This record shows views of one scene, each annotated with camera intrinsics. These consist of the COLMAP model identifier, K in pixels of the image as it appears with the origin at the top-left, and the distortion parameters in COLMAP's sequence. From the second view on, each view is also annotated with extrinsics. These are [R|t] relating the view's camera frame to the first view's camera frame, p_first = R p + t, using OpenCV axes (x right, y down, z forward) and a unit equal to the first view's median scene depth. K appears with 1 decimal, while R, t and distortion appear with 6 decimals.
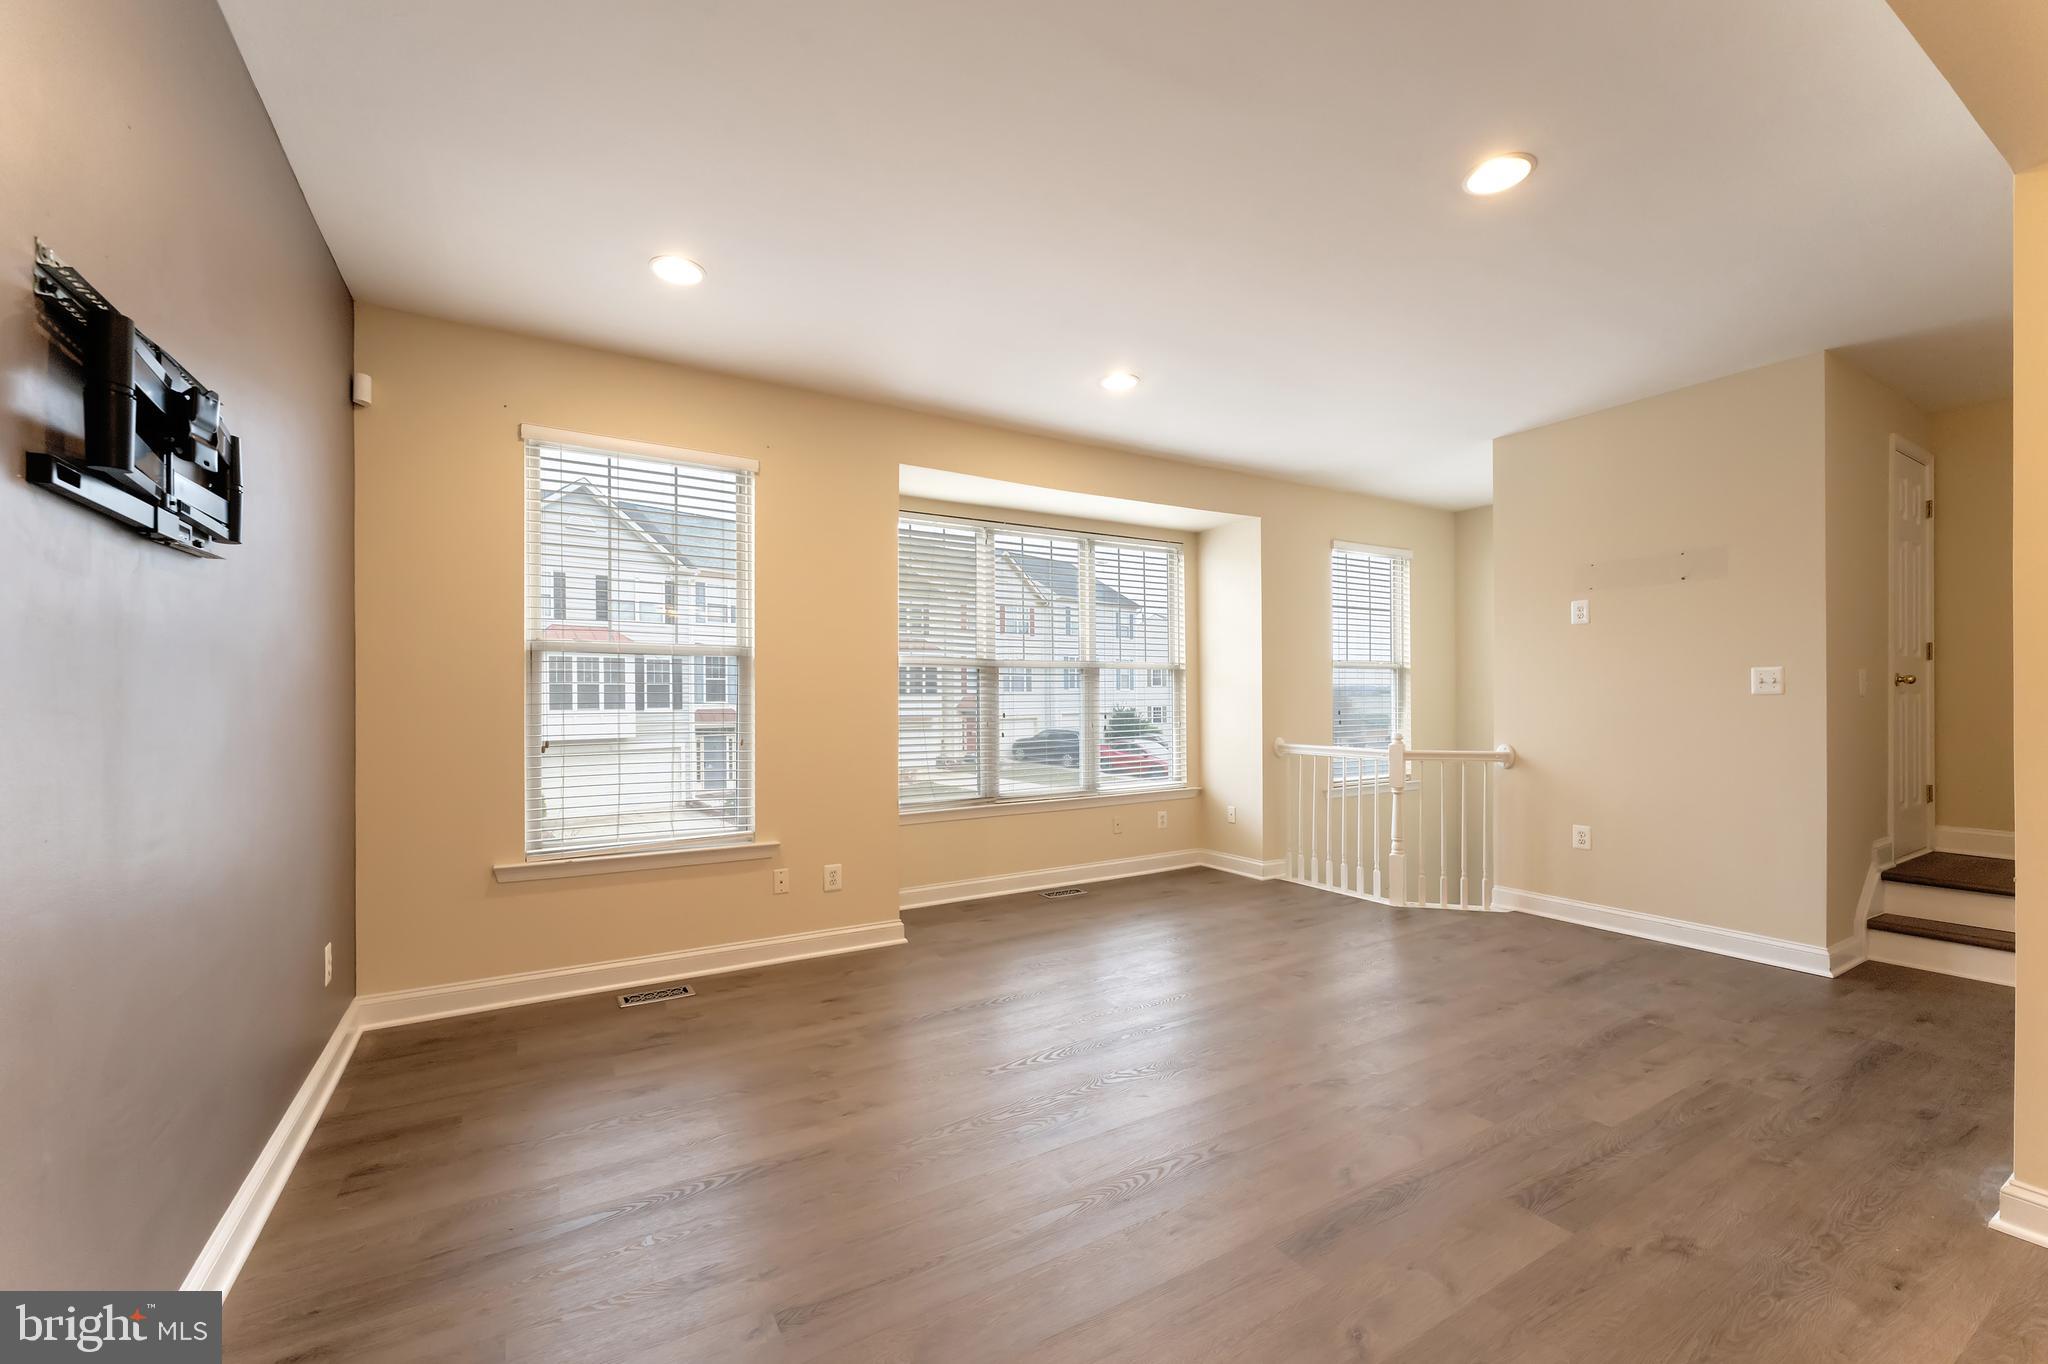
lens RADIAL K [[817.1, 0, 1018.9], [0, 817.1, 702.7], [0, 0, 1]] dist [-0.001289, 0.000036]
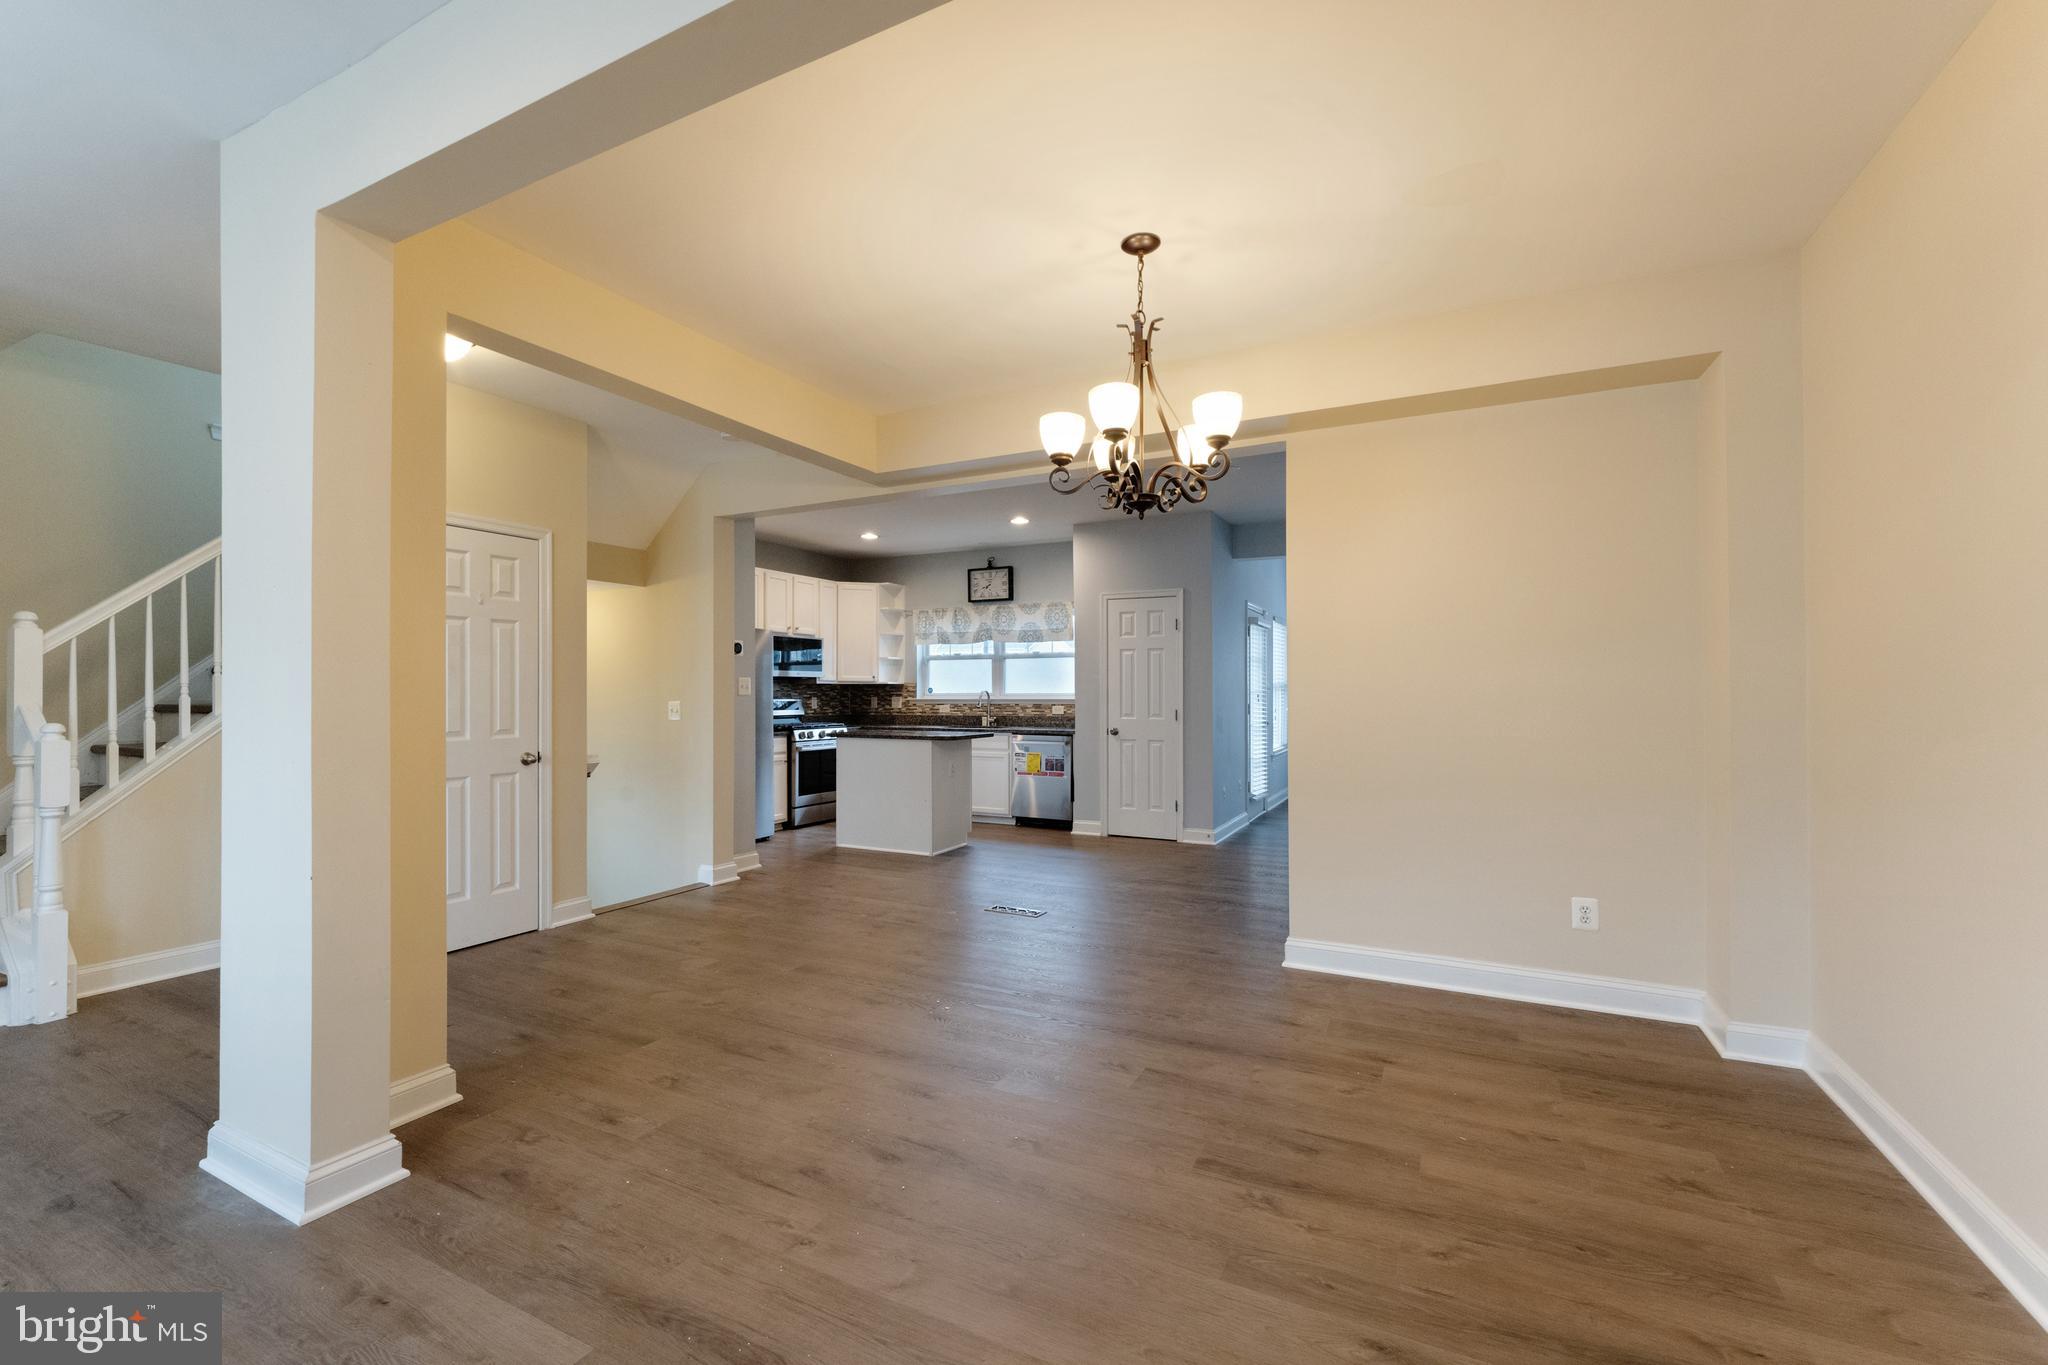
lens RADIAL K [[861.5, 0, 1009.5], [0, 861.5, 683.1], [0, 0, 1]] dist [-0.000901, -0.000207]
pose [[-0.530578, 0.017126, 0.847463, -0.091944], [0.009394, 0.999853, -0.014324, -0.004459], [-0.847584, 0.000361, -0.530661, 0.386891]]
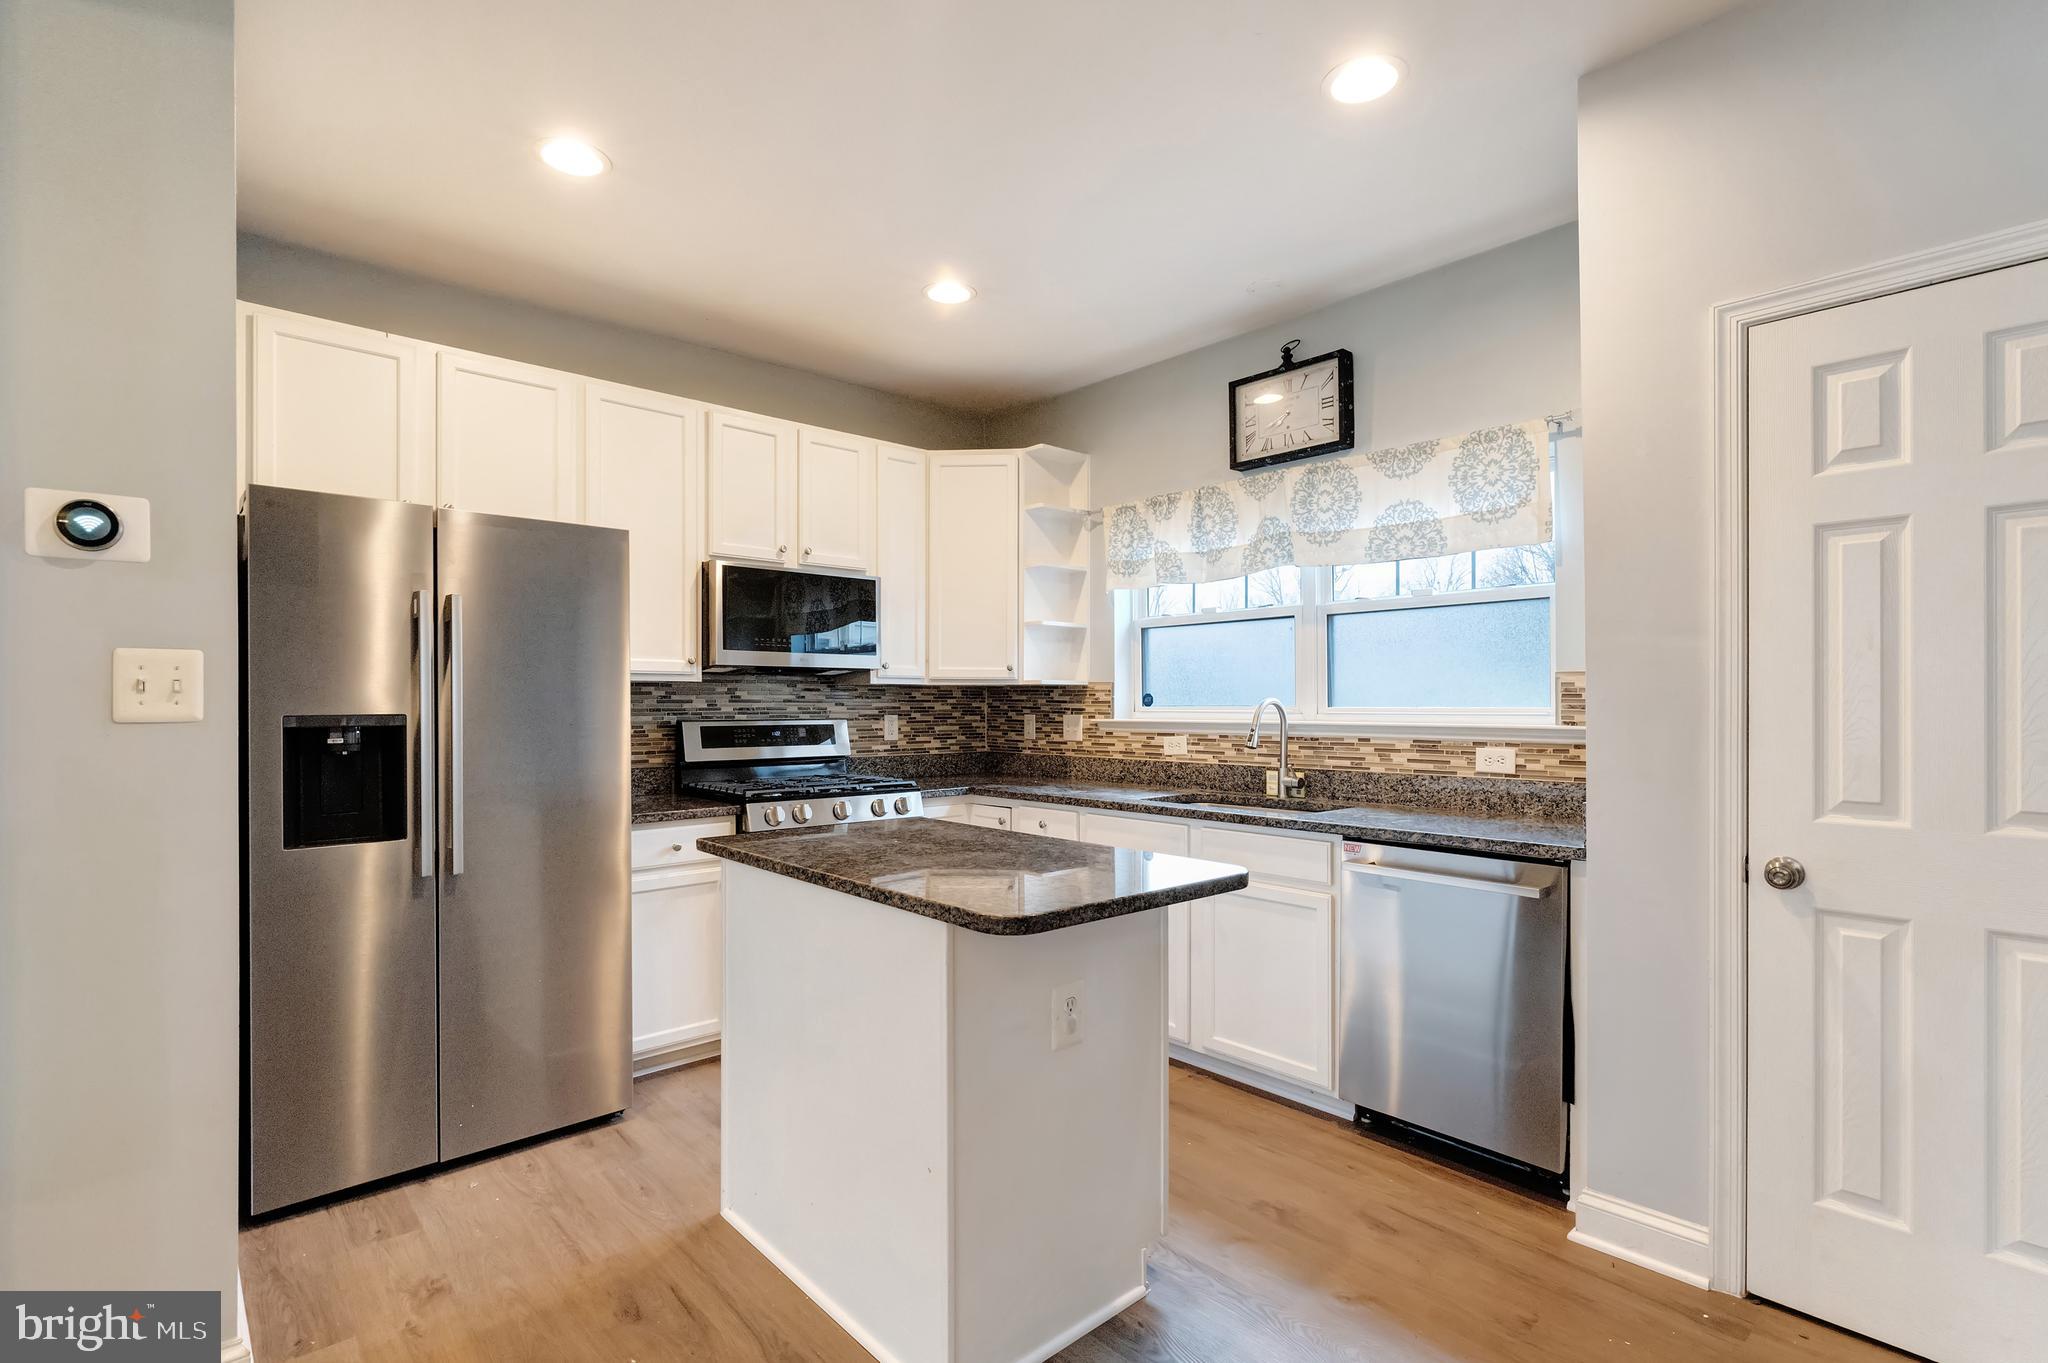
lens RADIAL K [[971.3, 0, 1013.0], [0, 971.3, 701.5], [0, 0, 1]] dist [-0.000676, -0.000783]
pose [[-0.194032, 0.007504, 0.980967, 0.954680], [0.006788, 0.999957, -0.006307, -0.012579], [-0.980972, 0.005436, -0.194074, -0.309198]]
